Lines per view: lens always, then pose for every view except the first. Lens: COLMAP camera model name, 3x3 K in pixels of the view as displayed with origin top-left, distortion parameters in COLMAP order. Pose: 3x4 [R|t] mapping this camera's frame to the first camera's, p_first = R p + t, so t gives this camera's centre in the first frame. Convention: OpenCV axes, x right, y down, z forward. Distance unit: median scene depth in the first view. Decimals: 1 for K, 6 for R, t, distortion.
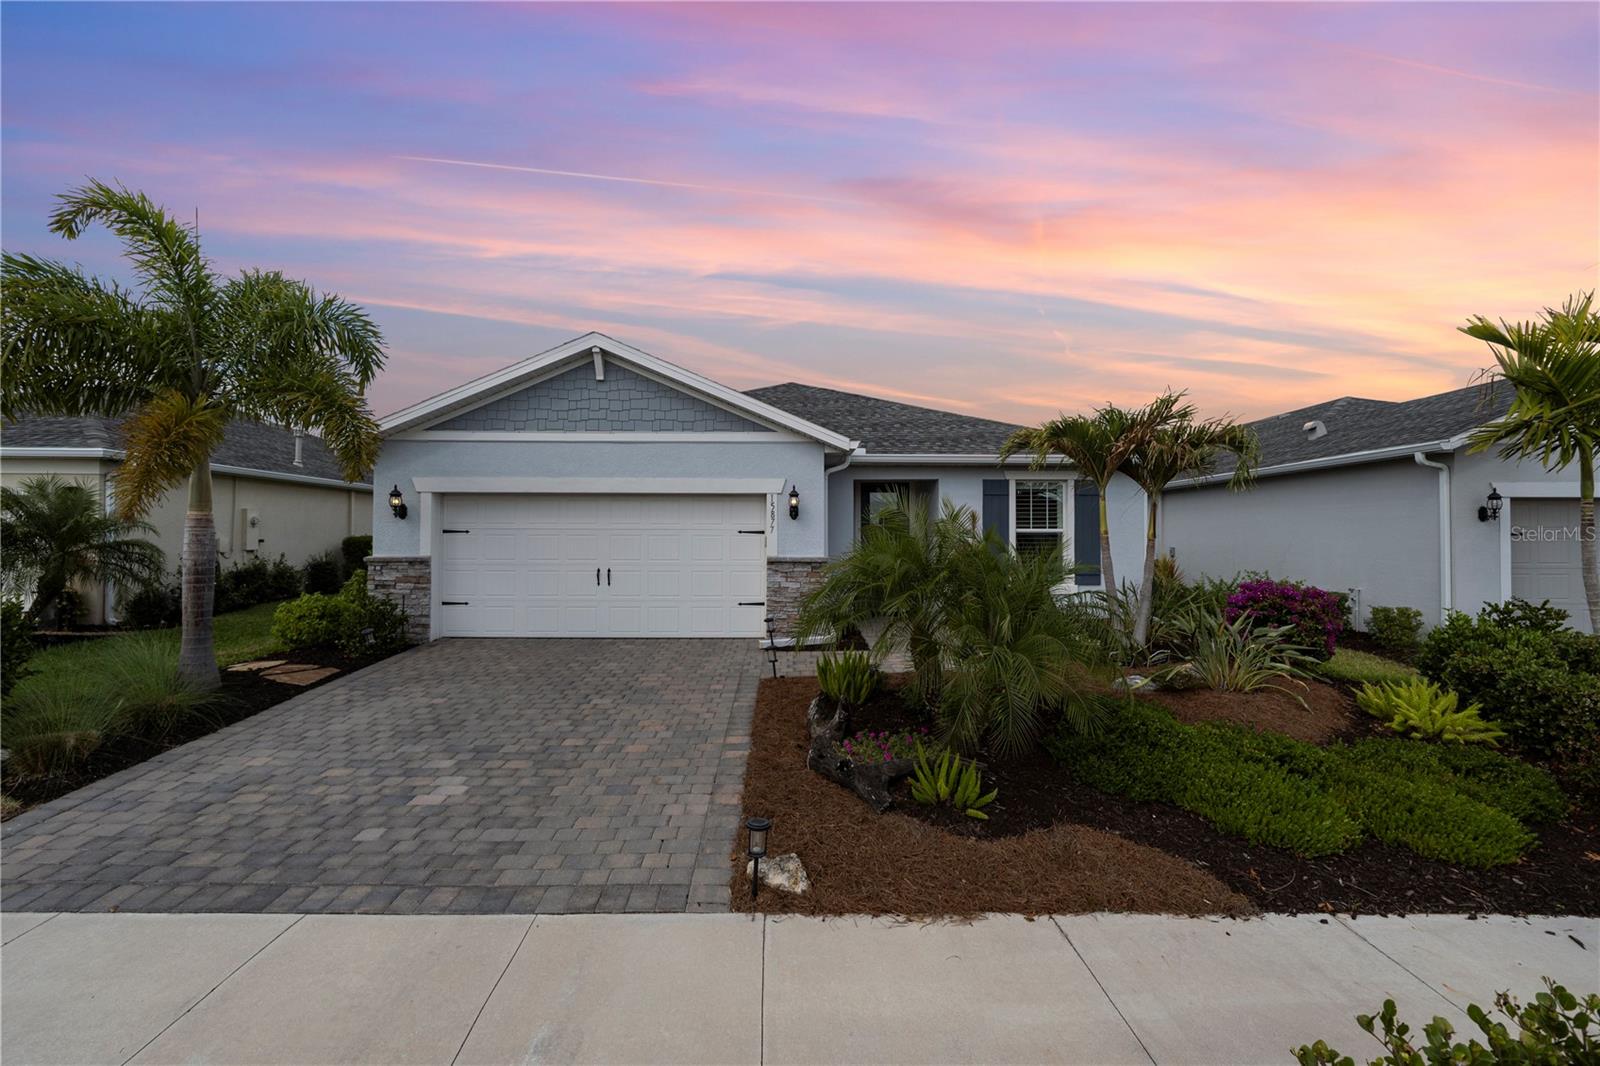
lens RADIAL K [[685.4, 0, 792.3], [0, 685.4, 524.1], [0, 0, 1]] dist [-0.000283, -0.000393]
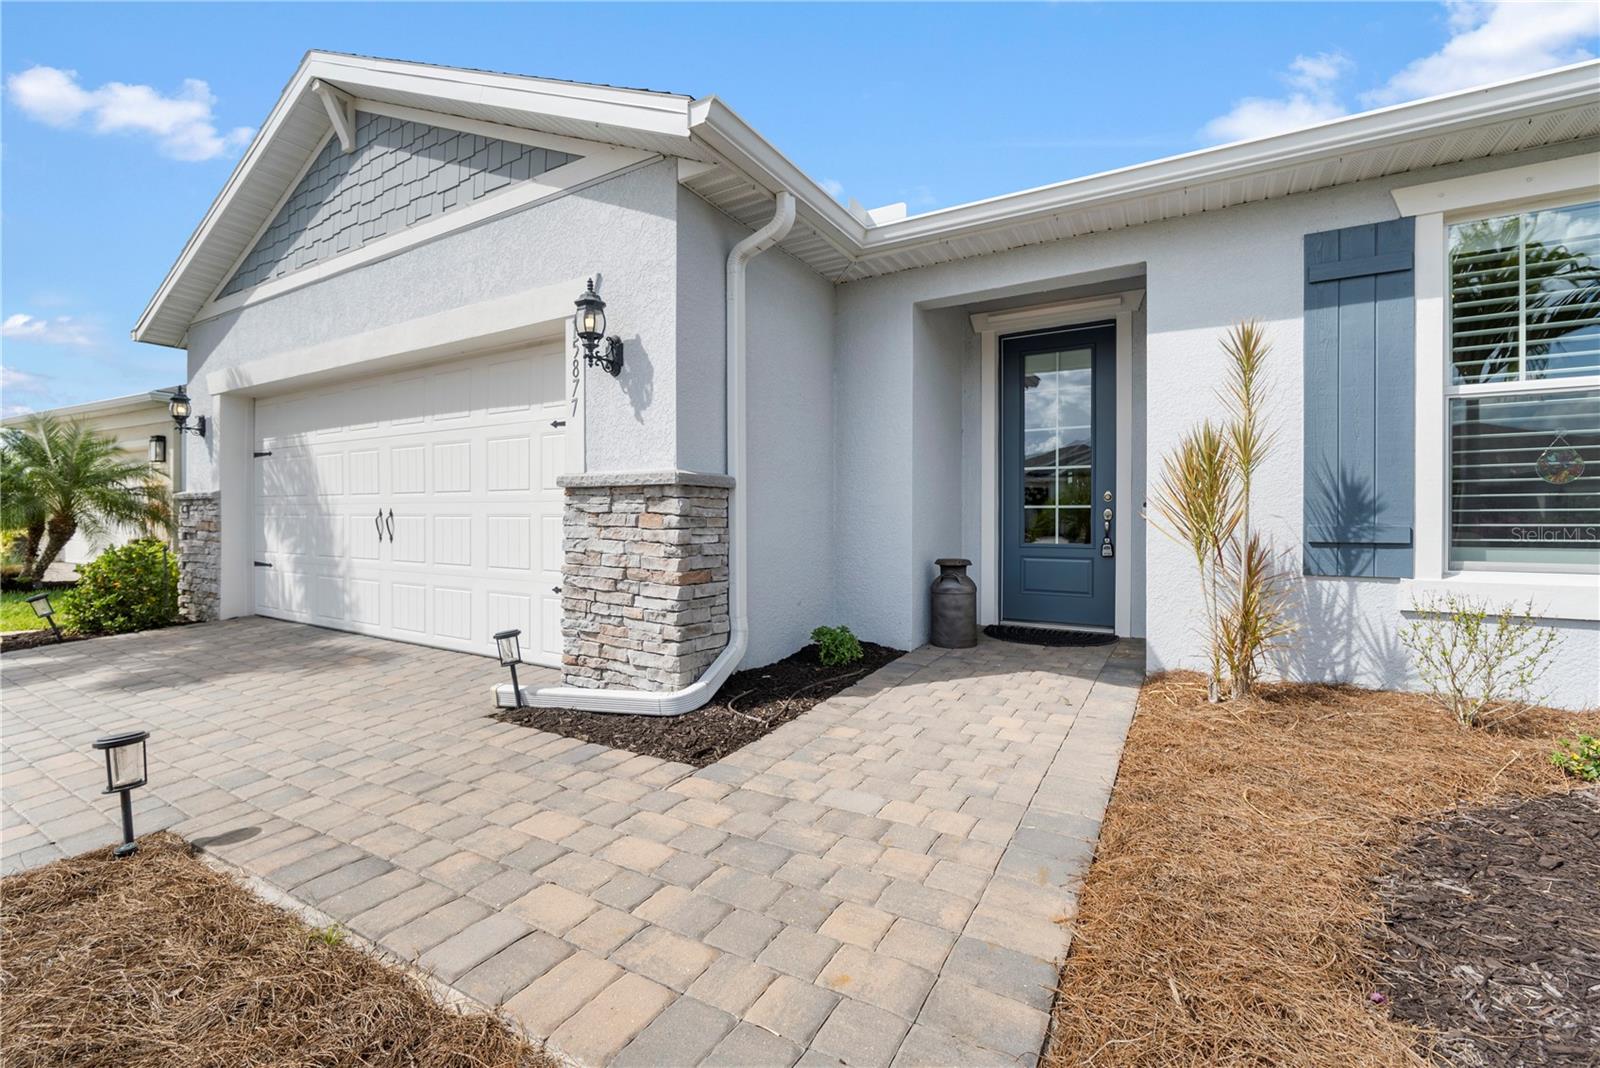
lens RADIAL K [[685.4, 0, 792.3], [0, 685.4, 525.1], [0, 0, 1]] dist [-0.000283, -0.000393]
pose [[0.851600, 0.006502, -0.524152, 0.290398], [0.001085, 0.999899, 0.014167, 0.071218], [0.524191, -0.012634, 0.851507, 0.725327]]
